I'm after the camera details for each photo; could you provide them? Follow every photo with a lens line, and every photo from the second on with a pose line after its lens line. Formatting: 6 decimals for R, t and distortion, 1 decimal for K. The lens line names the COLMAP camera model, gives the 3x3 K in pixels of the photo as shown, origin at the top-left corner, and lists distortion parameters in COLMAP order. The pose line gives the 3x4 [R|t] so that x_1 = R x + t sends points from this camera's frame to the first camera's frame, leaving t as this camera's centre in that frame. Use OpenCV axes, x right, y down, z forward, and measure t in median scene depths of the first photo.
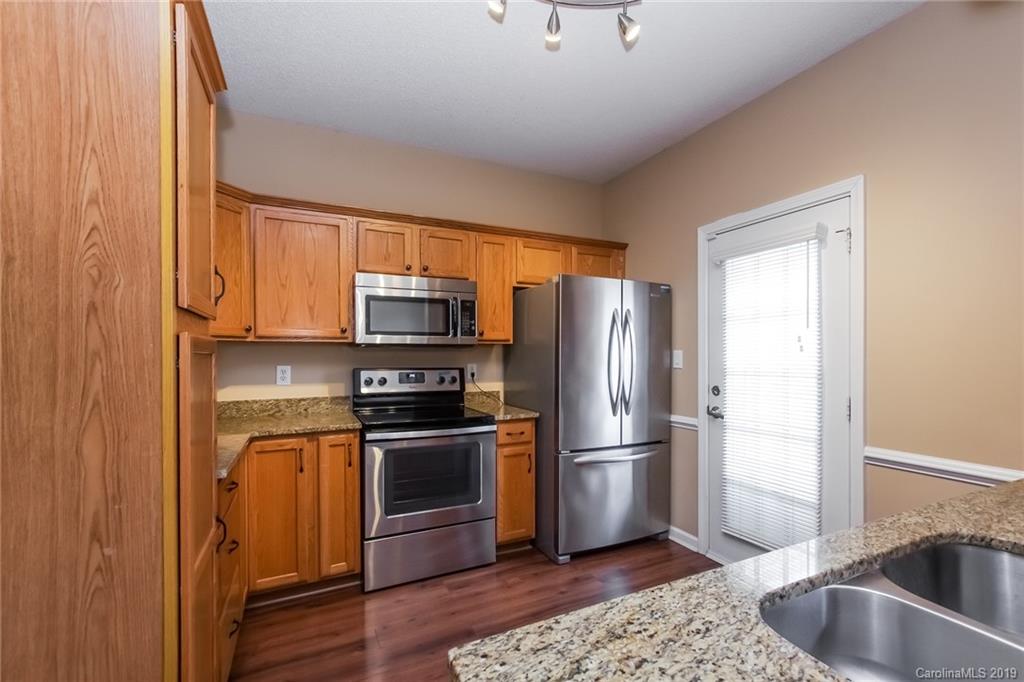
lens RADIAL K [[452.0, 0, 496.4], [0, 452.0, 359.2], [0, 0, 1]] dist [-0.008434, 0.003986]
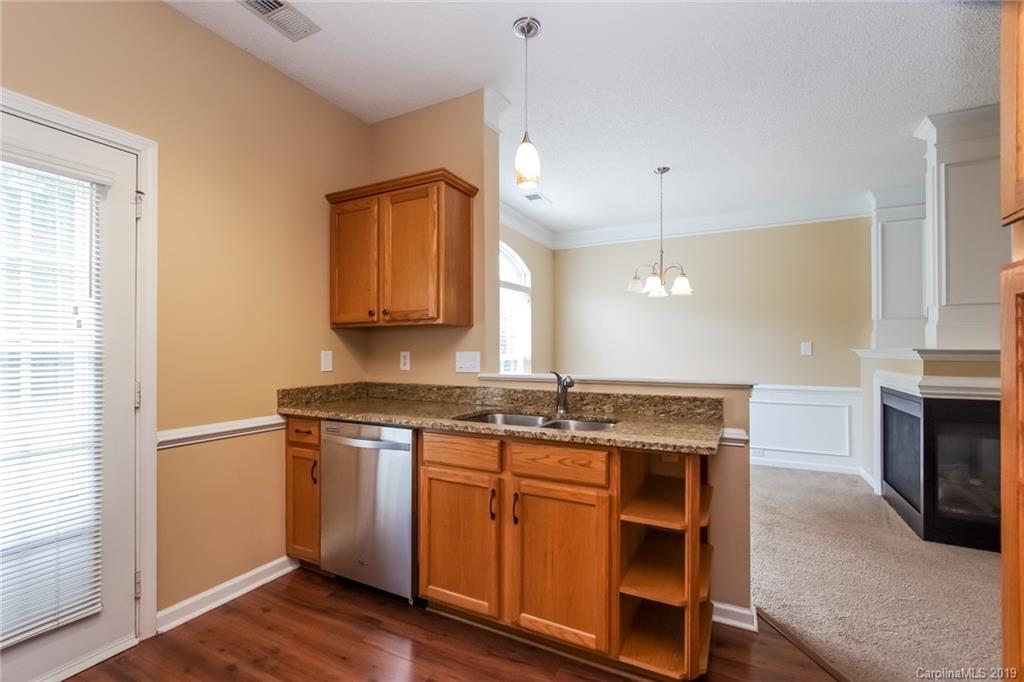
lens RADIAL K [[452.0, 0, 503.2], [0, 452.0, 342.2], [0, 0, 1]] dist [-0.008434, 0.003986]
pose [[-0.595505, 0.012852, 0.803249, -0.269950], [0.005088, 0.999912, -0.012227, 0.015319], [-0.803335, -0.003194, -0.595518, 0.714599]]
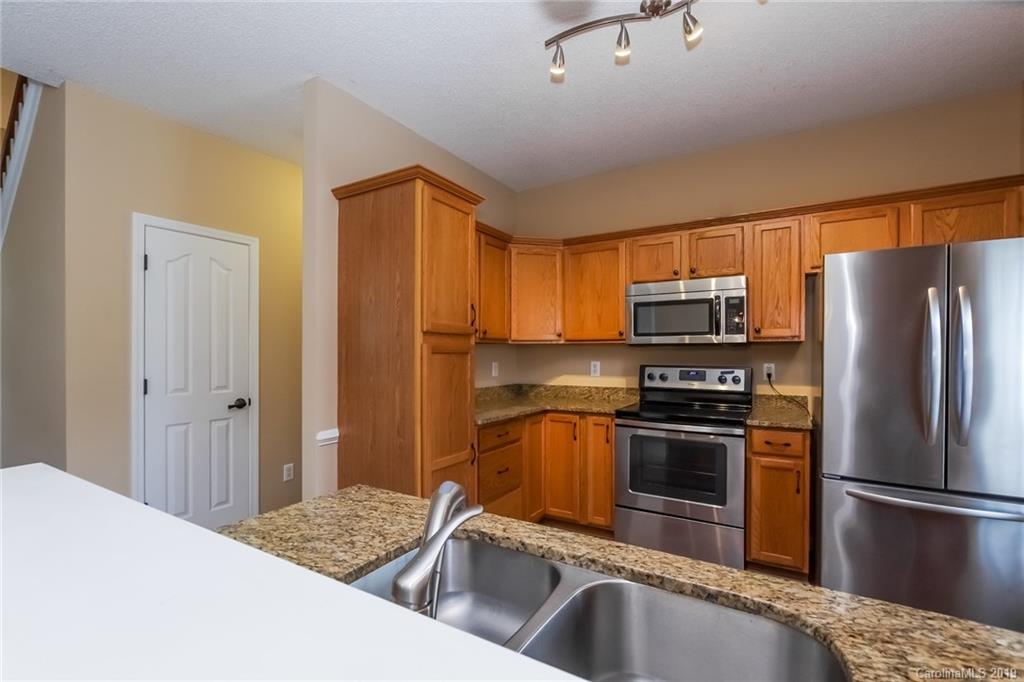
lens RADIAL K [[452.0, 0, 512.6], [0, 452.0, 355.0], [0, 0, 1]] dist [-0.008434, 0.003986]
pose [[0.540362, 0.008796, -0.841387, 0.508935], [-0.008321, 0.999952, 0.005110, -0.008653], [0.841391, 0.004240, 0.540409, 0.090564]]
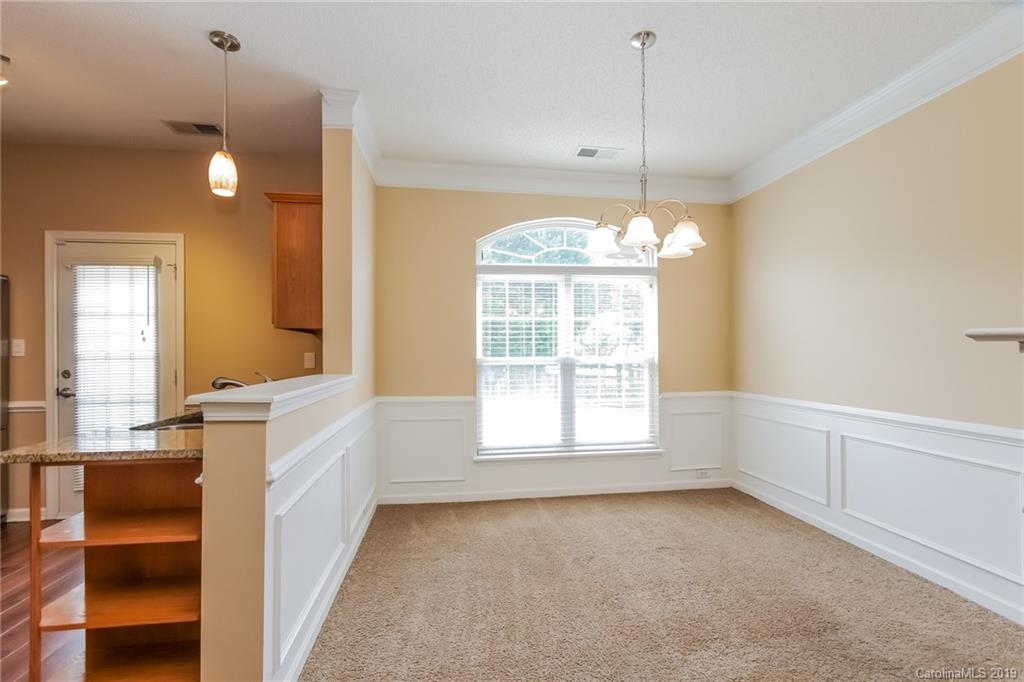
lens RADIAL K [[452.0, 0, 513.4], [0, 452.0, 349.3], [0, 0, 1]] dist [-0.008434, 0.003986]
pose [[0.293951, 0.005254, 0.955806, -0.292262], [0.011402, 0.999894, -0.009003, 0.028690], [-0.955752, 0.013545, 0.293860, -0.458652]]
